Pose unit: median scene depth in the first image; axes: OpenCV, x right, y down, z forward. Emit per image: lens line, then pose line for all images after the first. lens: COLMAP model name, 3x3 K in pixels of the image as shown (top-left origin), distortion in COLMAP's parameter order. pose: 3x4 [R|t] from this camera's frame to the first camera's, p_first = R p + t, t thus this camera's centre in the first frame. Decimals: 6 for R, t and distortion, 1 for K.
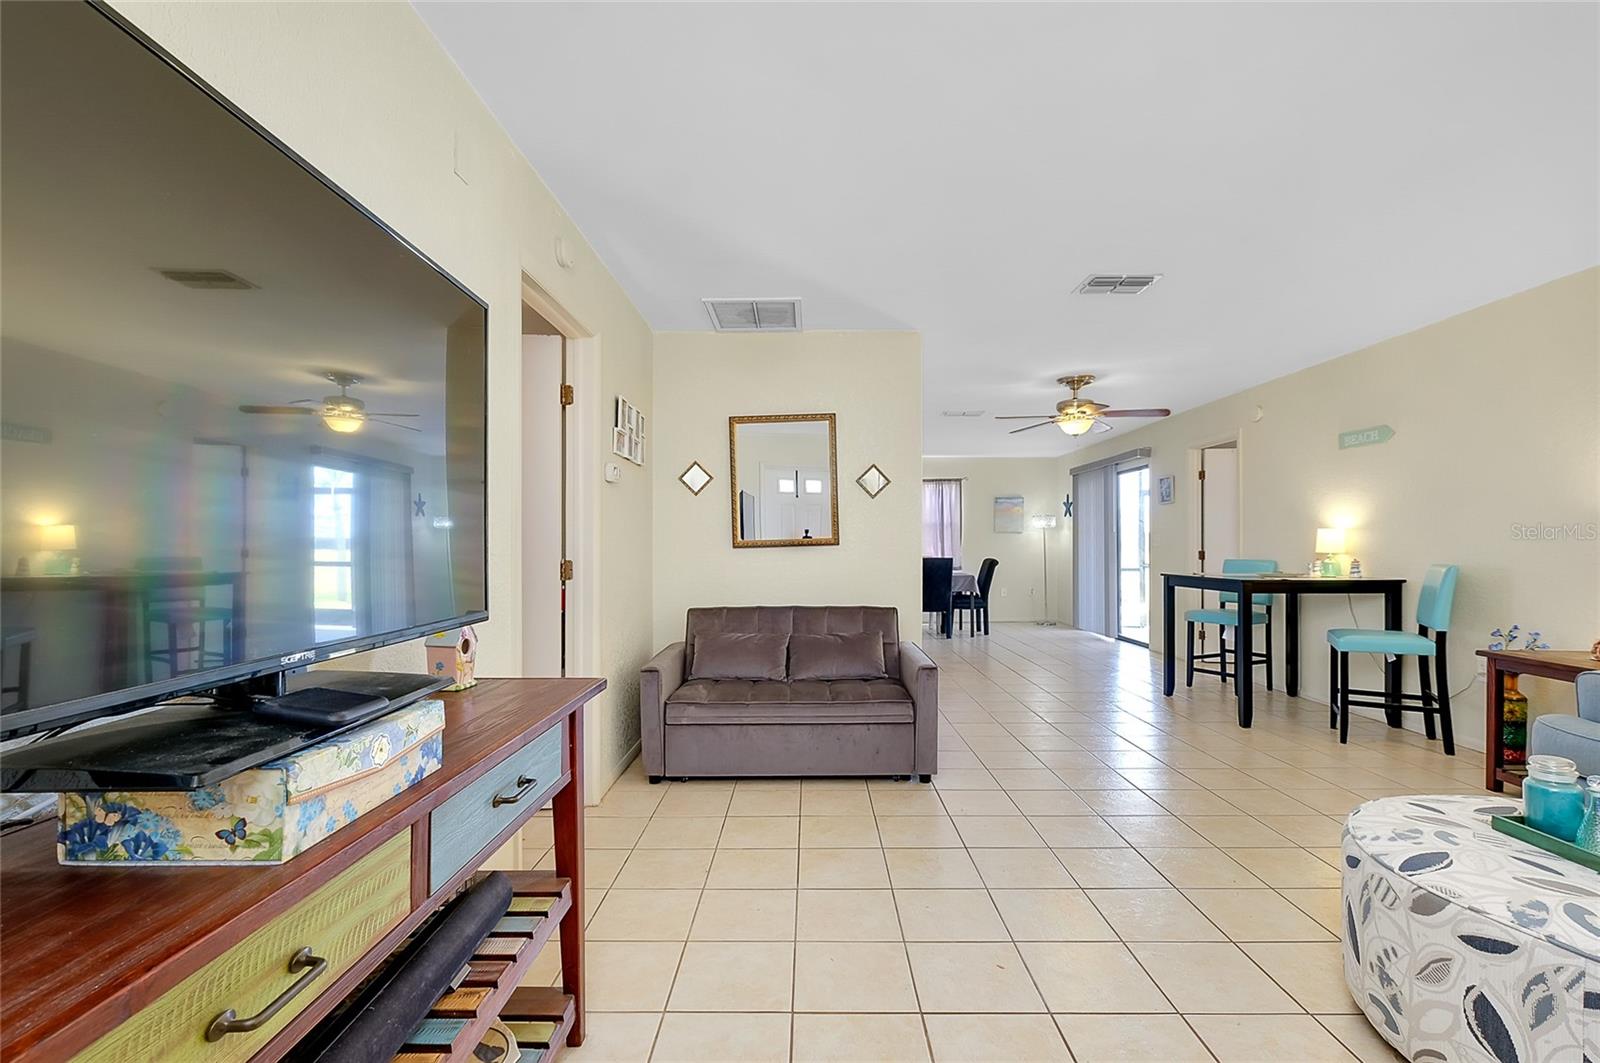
lens RADIAL K [[720.7, 0, 799.1], [0, 720.7, 548.9], [0, 0, 1]] dist [-0.000171, 0.000015]
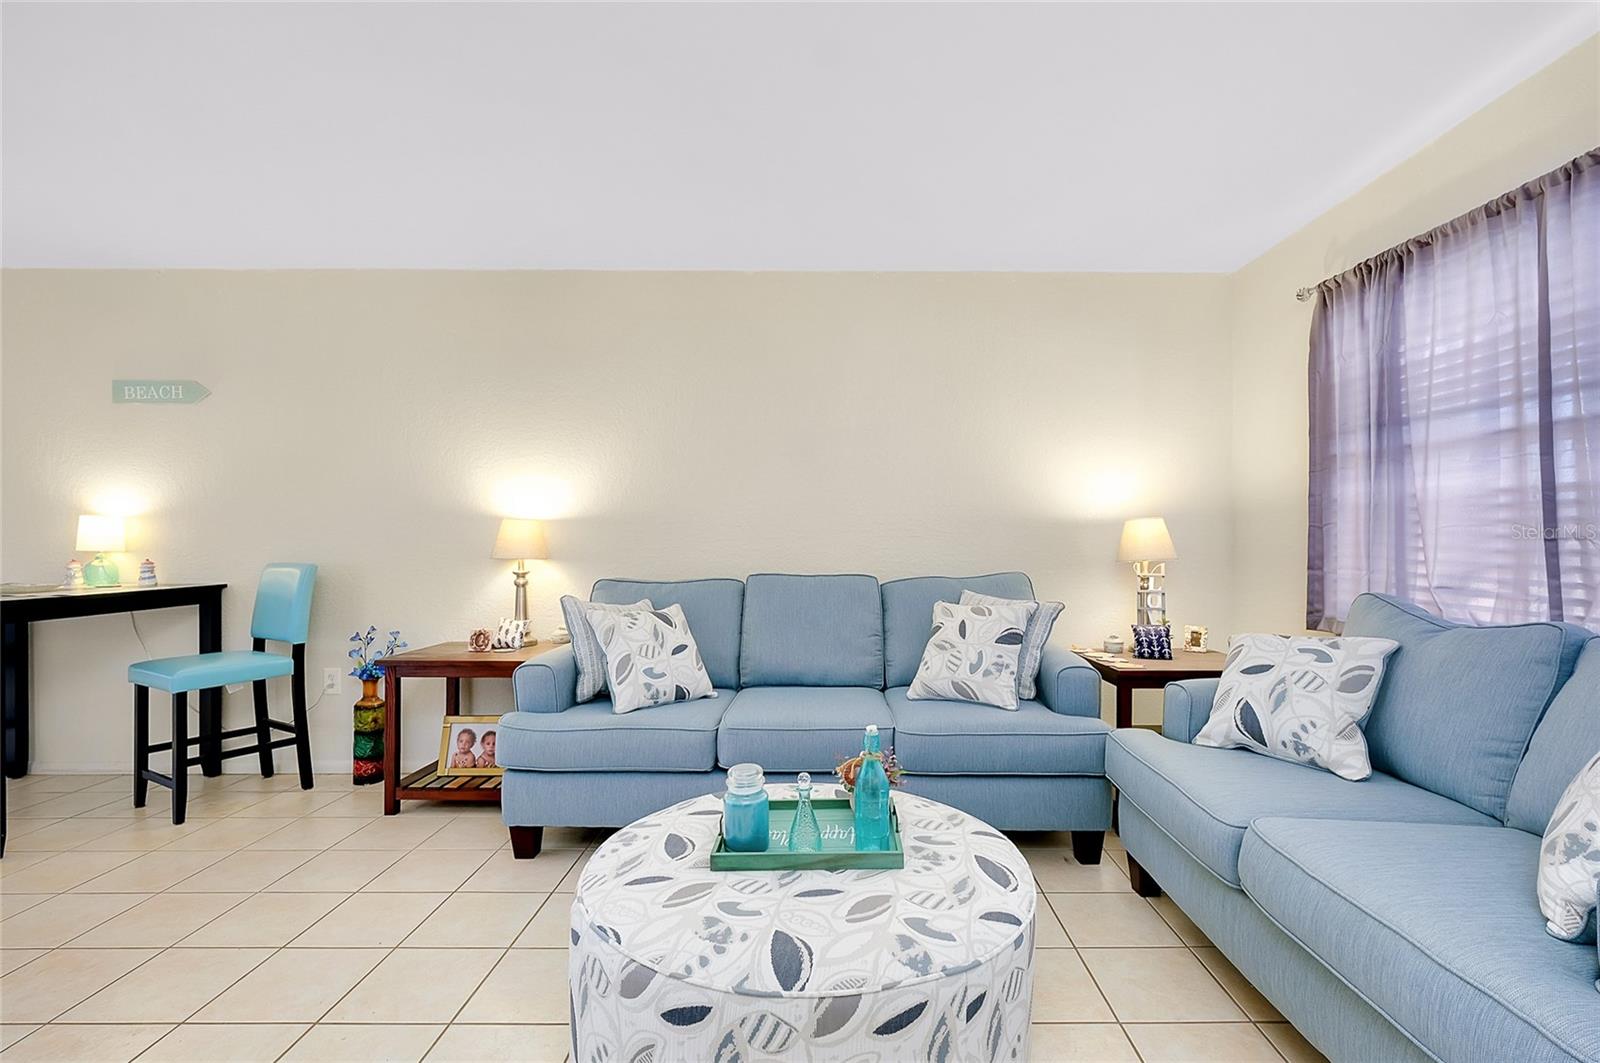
lens RADIAL K [[727.7, 0, 827.1], [0, 727.7, 541.8], [0, 0, 1]] dist [-0.001201, 0.000575]
pose [[-0.017913, -0.004988, 0.999827, 0.040212], [0.006083, 0.999969, 0.005097, -0.003668], [-0.999821, 0.006173, -0.017882, 0.380749]]
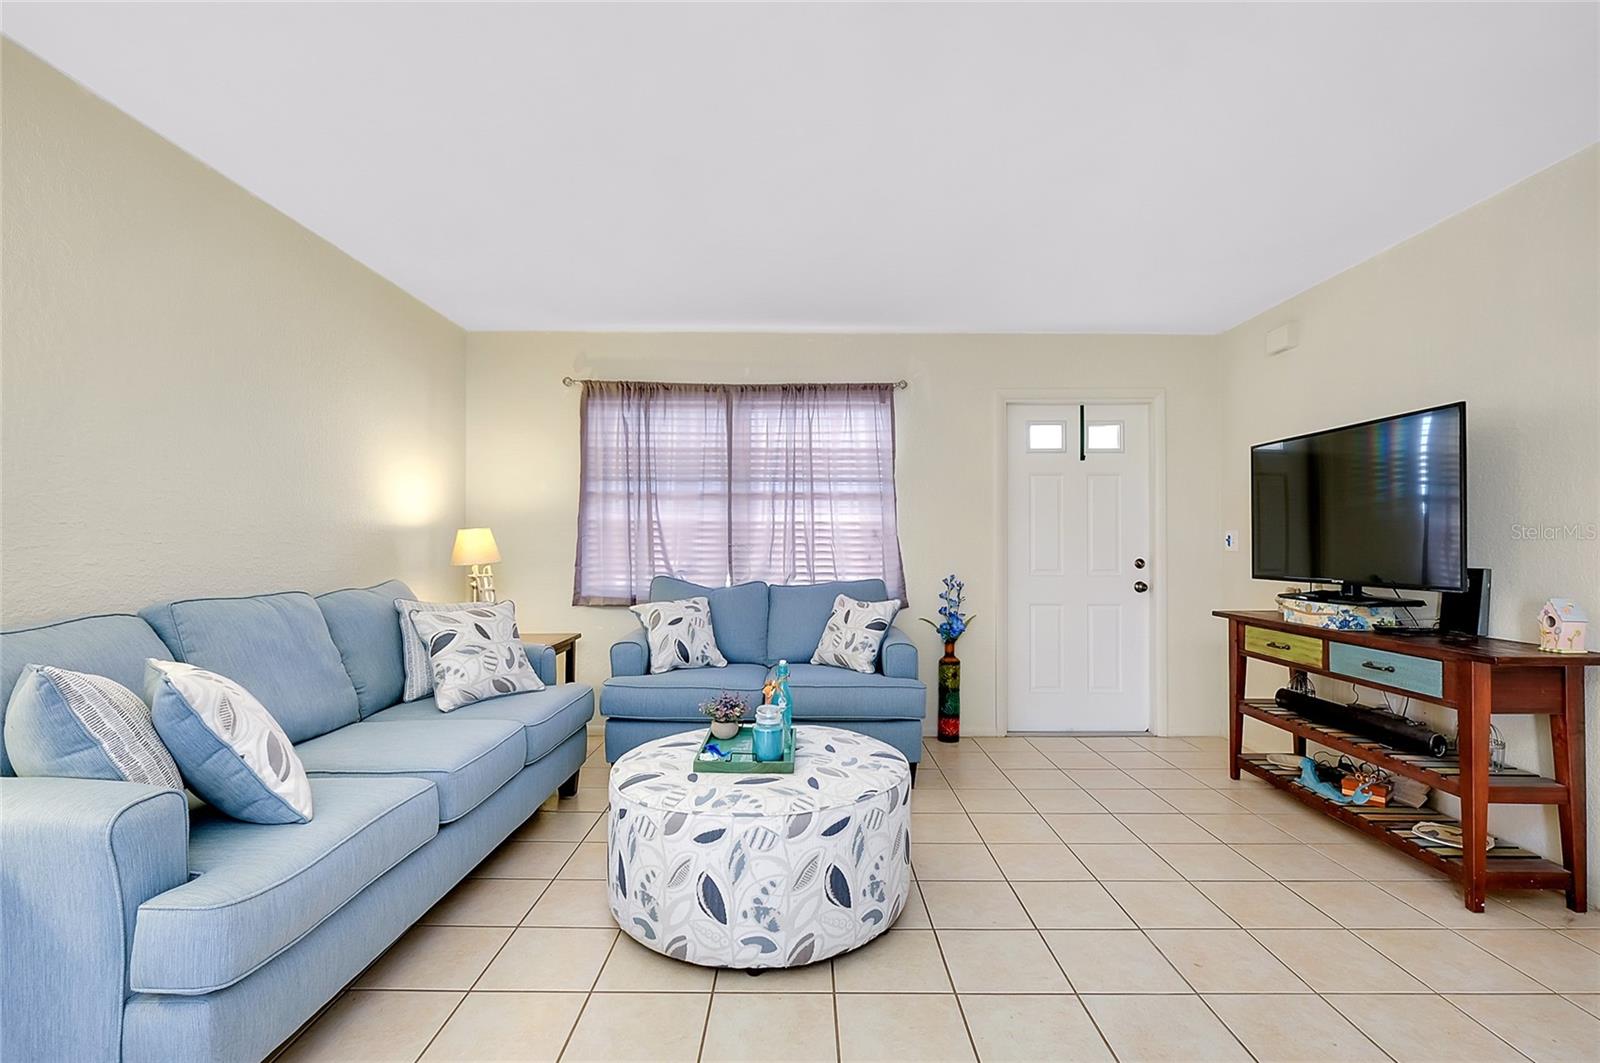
lens RADIAL K [[727.7, 0, 827.1], [0, 727.7, 541.8], [0, 0, 1]] dist [-0.001201, 0.000575]
pose [[-0.999258, -0.001396, -0.038484, 0.412546], [-0.001373, 0.999999, -0.000616, -0.005477], [0.038485, -0.000563, -0.999259, 0.981595]]
